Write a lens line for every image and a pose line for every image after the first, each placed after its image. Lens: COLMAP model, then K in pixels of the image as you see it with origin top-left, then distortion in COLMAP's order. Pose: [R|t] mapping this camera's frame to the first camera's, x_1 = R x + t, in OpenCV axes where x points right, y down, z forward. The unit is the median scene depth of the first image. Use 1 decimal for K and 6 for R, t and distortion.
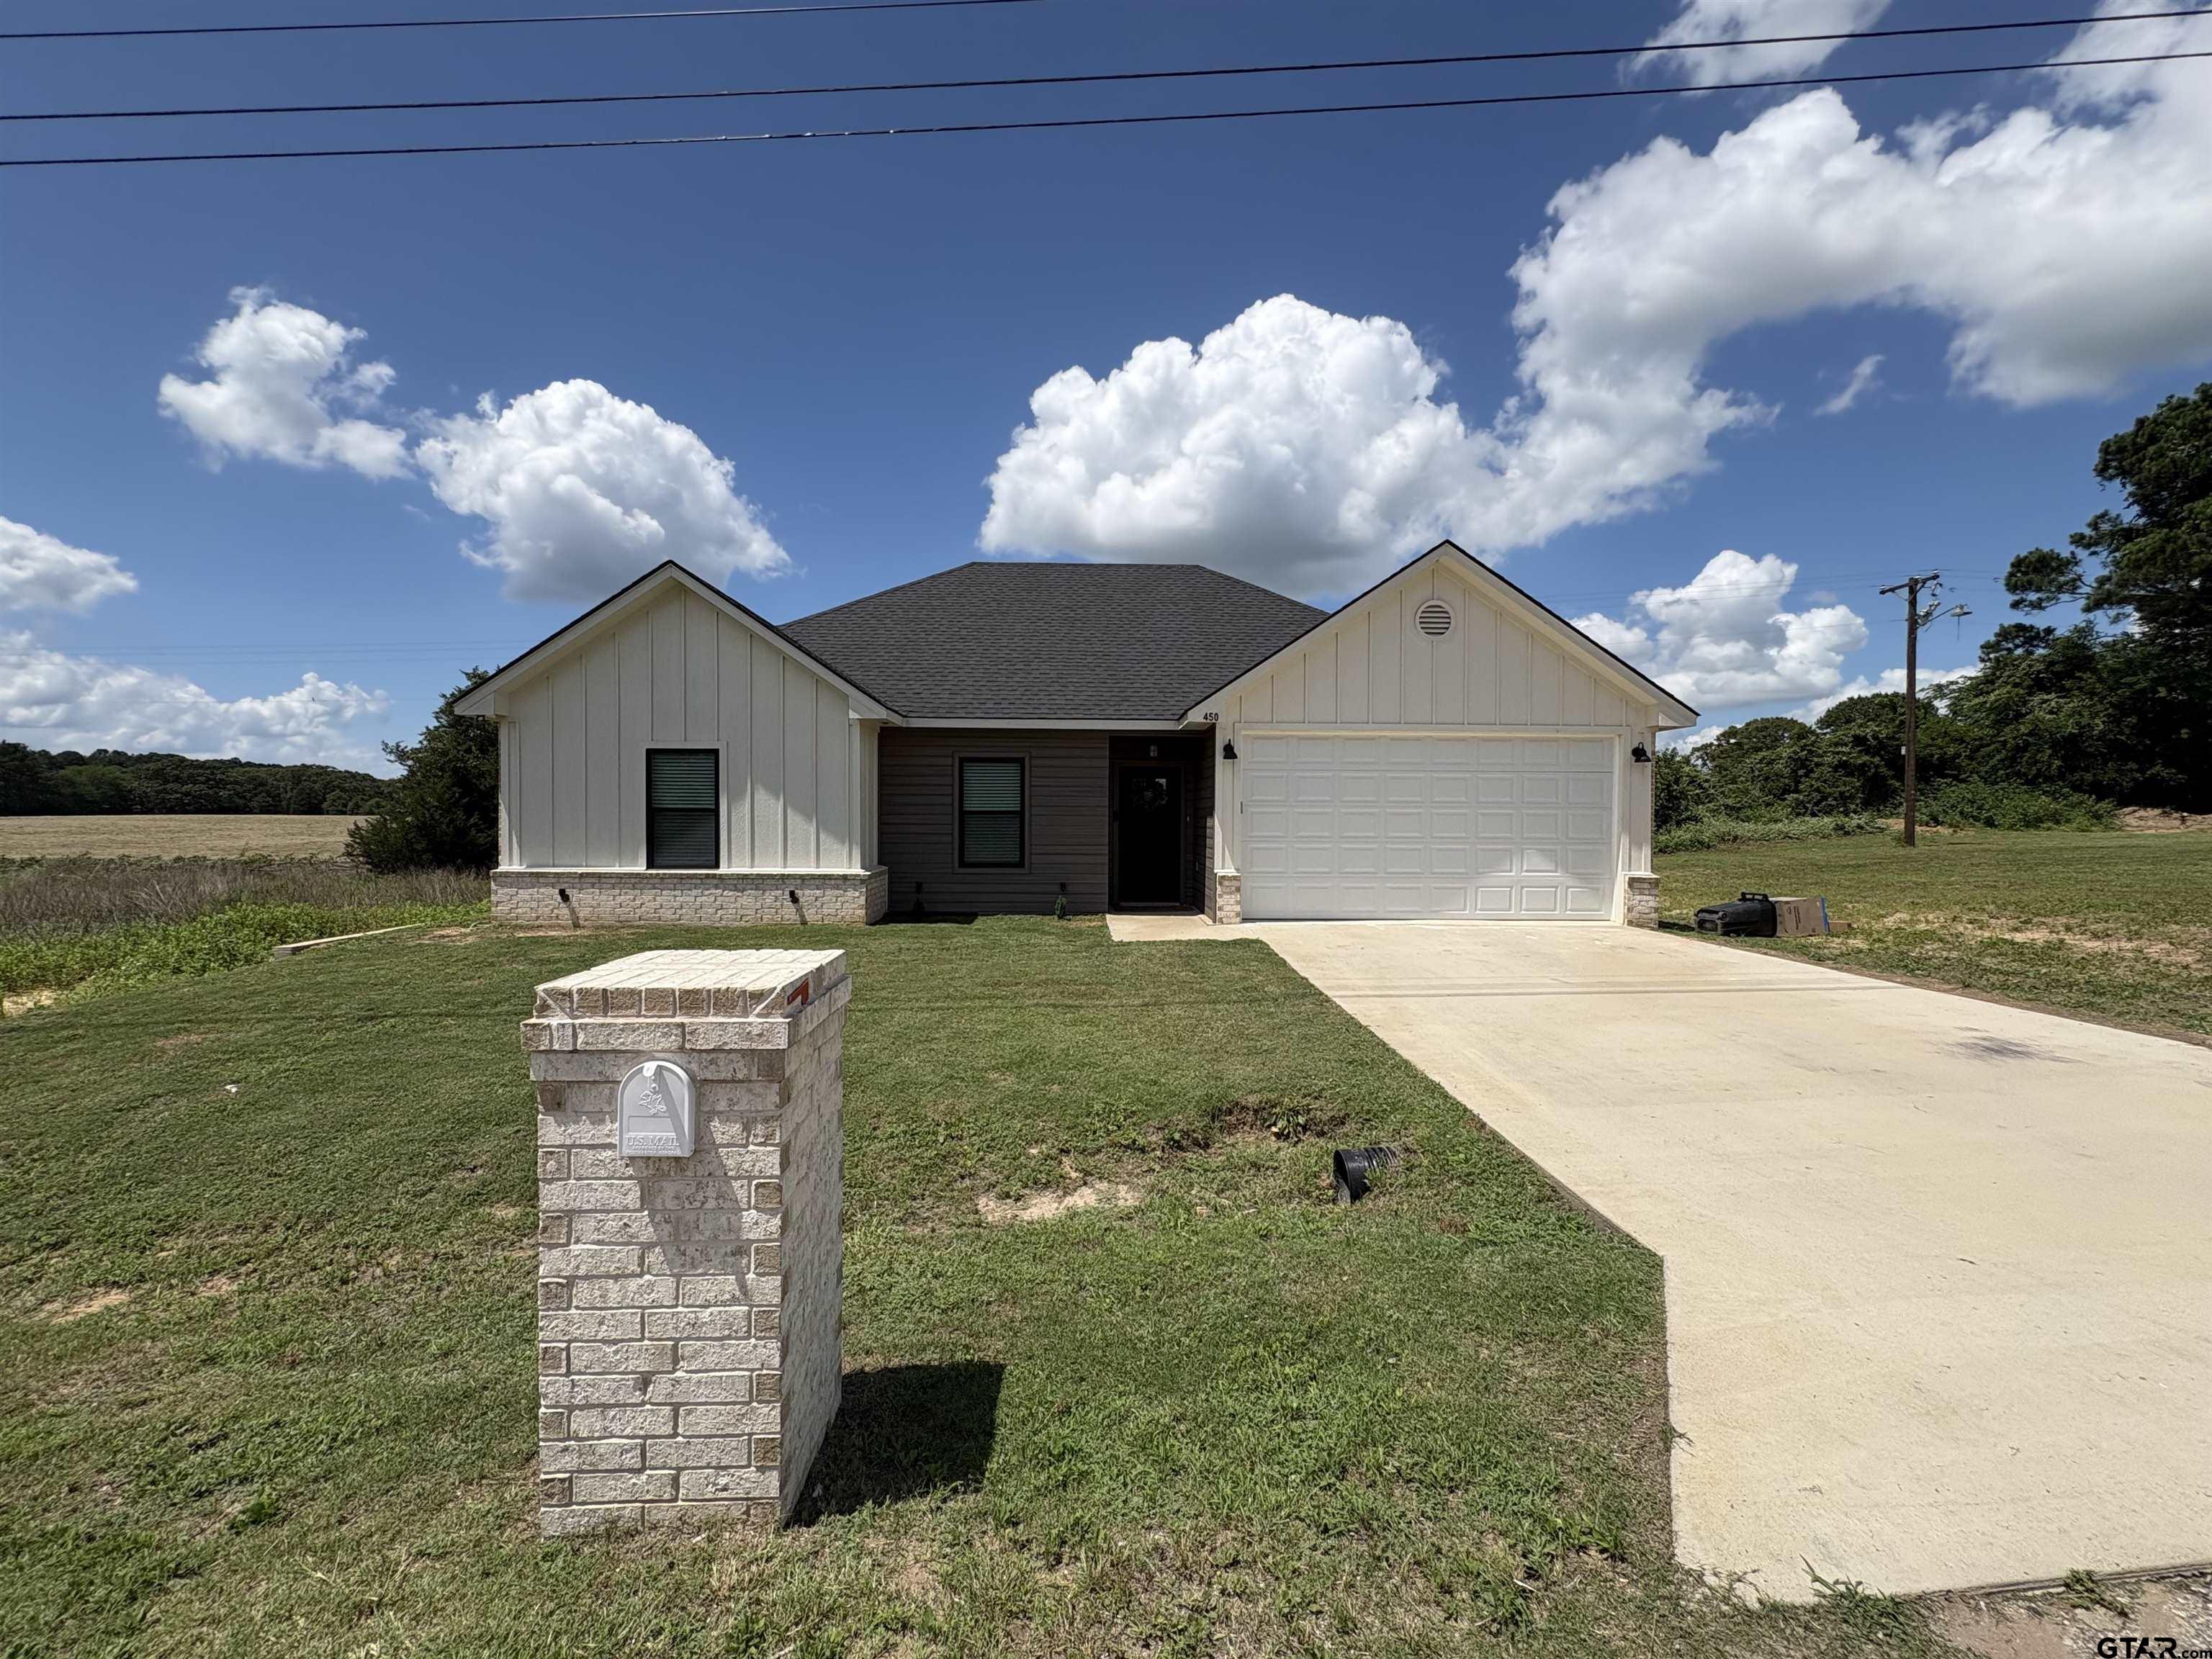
lens RADIAL K [[882.2, 0, 1106.0], [0, 882.2, 829.5], [0, 0, 1]] dist [0.000405, 0.000001]
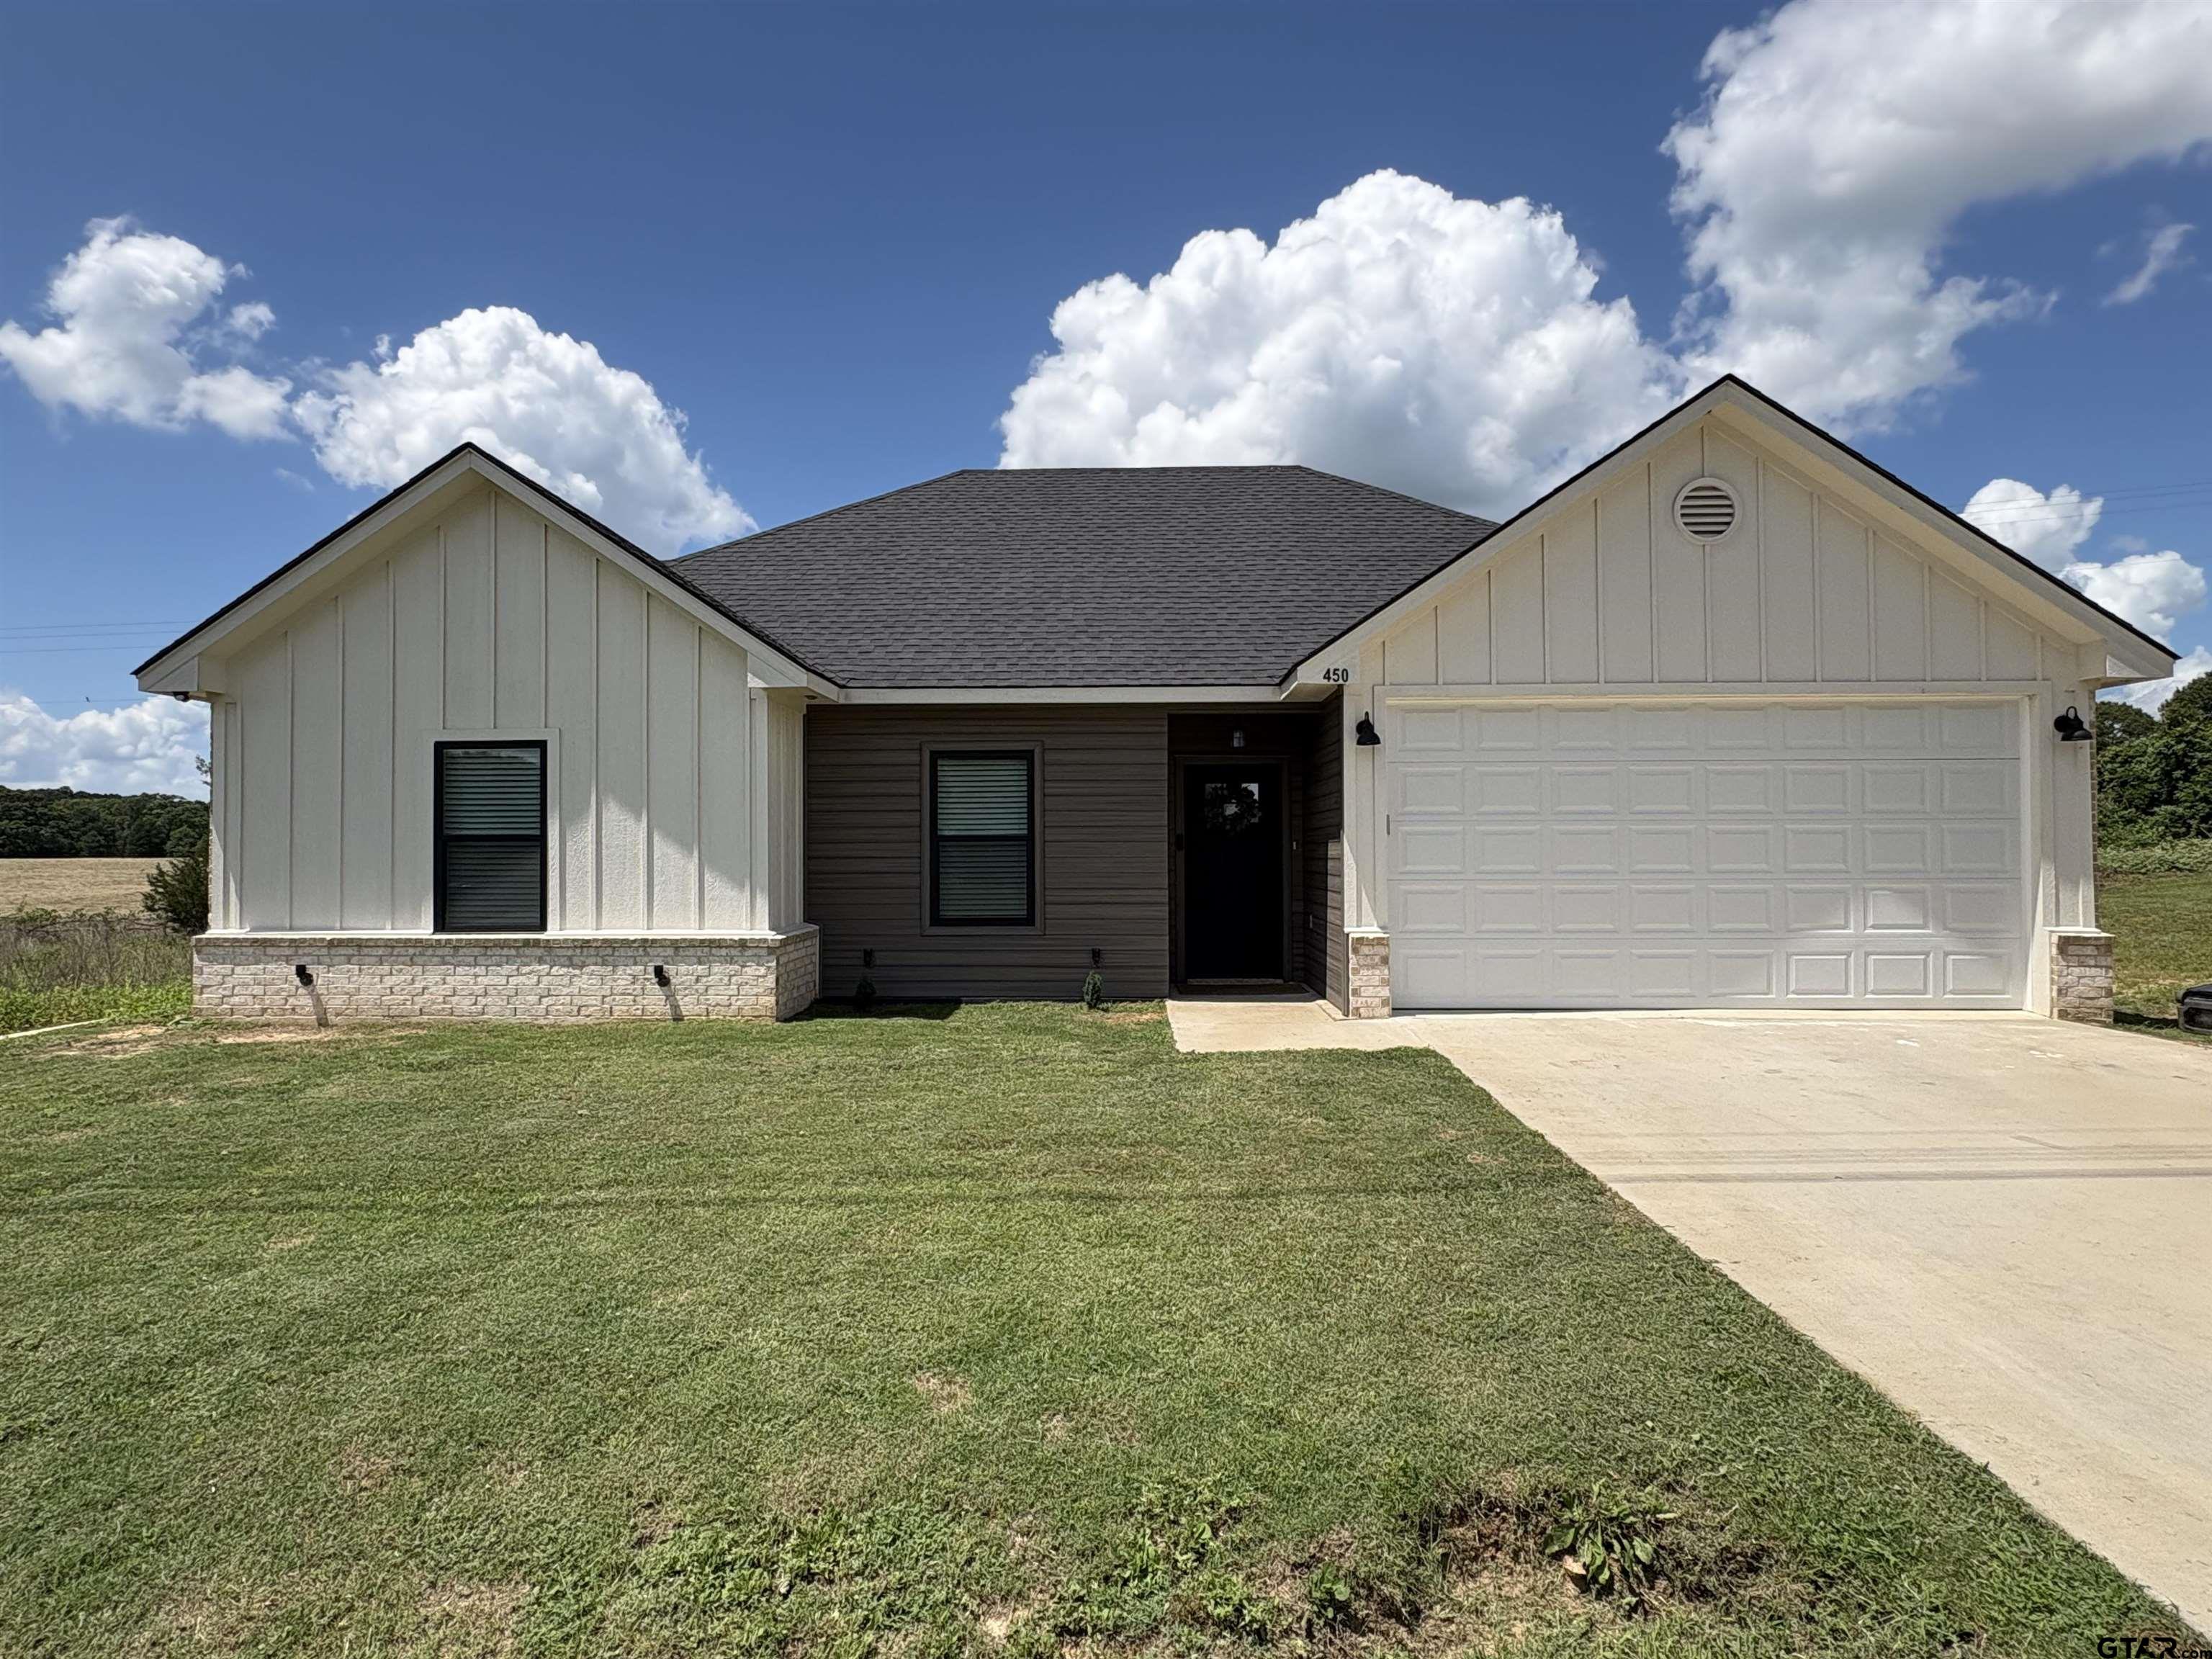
lens RADIAL K [[1160.4, 0, 1106.0], [0, 1160.4, 829.5], [0, 0, 1]] dist [0.000130, 0.000163]
pose [[0.998669, -0.010483, -0.050497, 0.000500], [0.008813, 0.999410, -0.033194, 0.003176], [0.050815, 0.032705, 0.998172, 0.195961]]
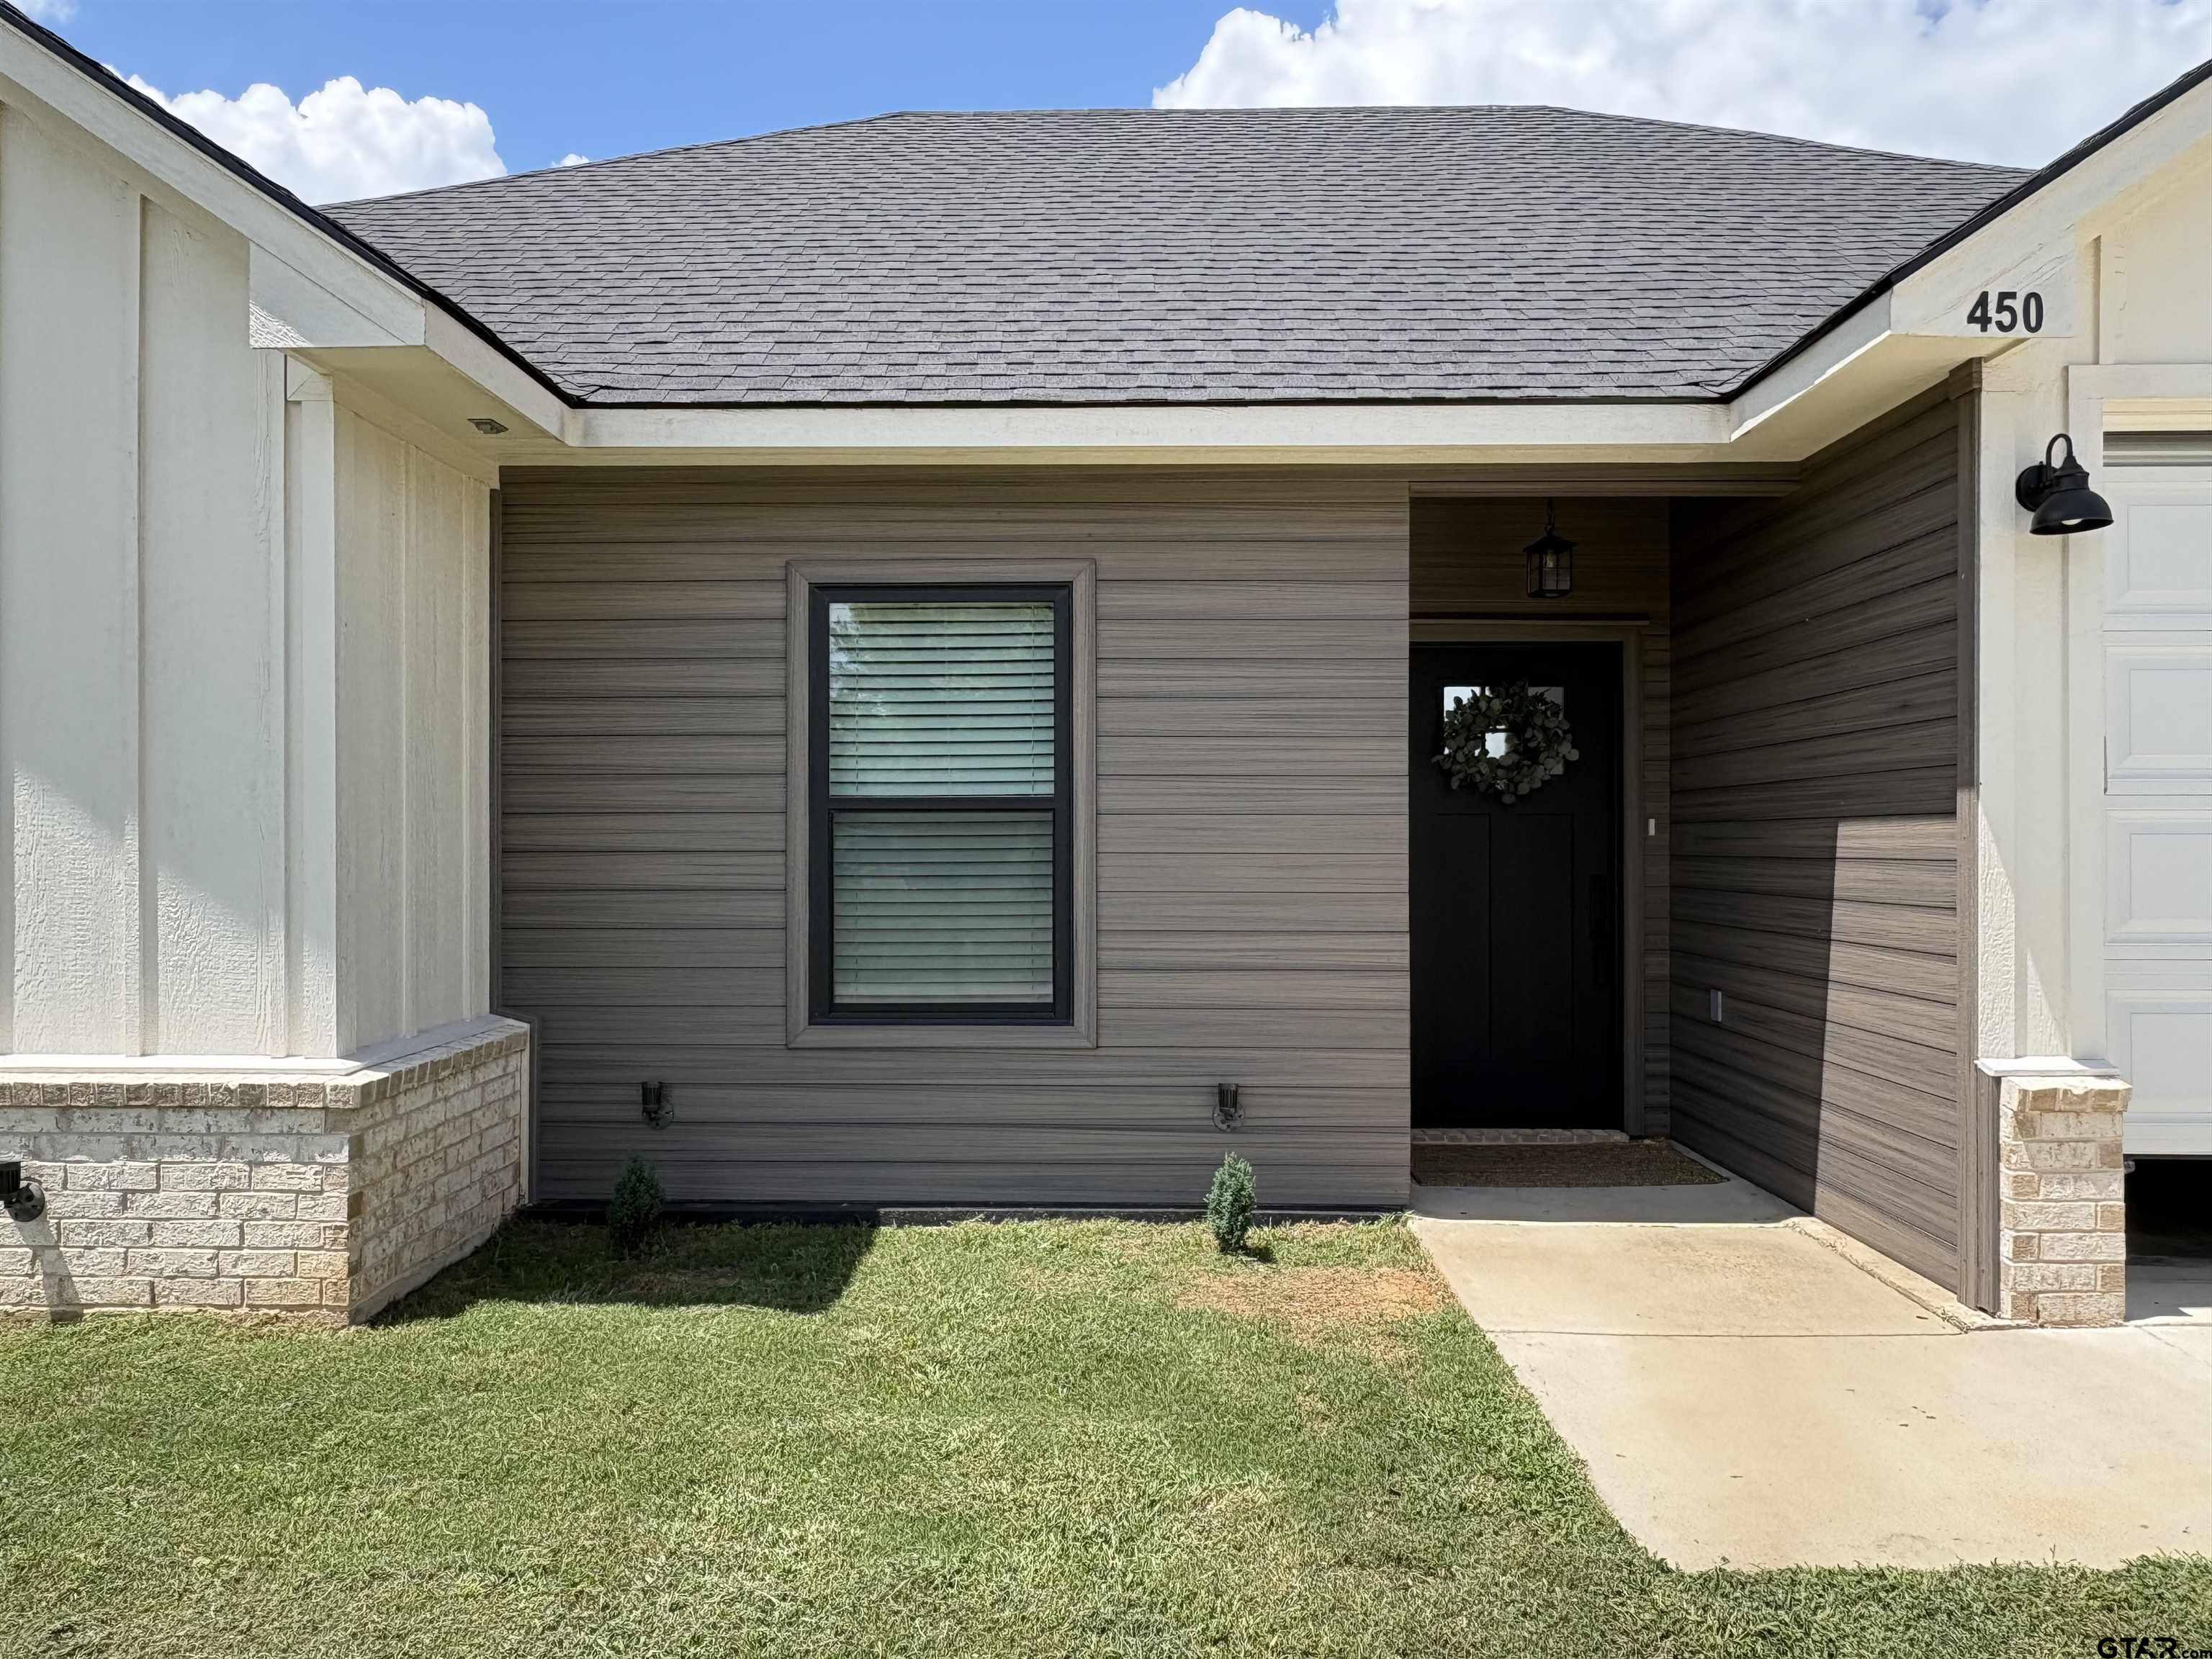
lens RADIAL K [[1473.1, 0, 1106.0], [0, 1473.1, 829.5], [0, 0, 1]] dist [-0.000500, -0.000009]
pose [[0.999201, -0.006133, -0.039496, -0.072904], [0.005310, 0.999767, -0.020929, -0.003123], [0.039615, 0.020703, 0.999001, 0.642578]]
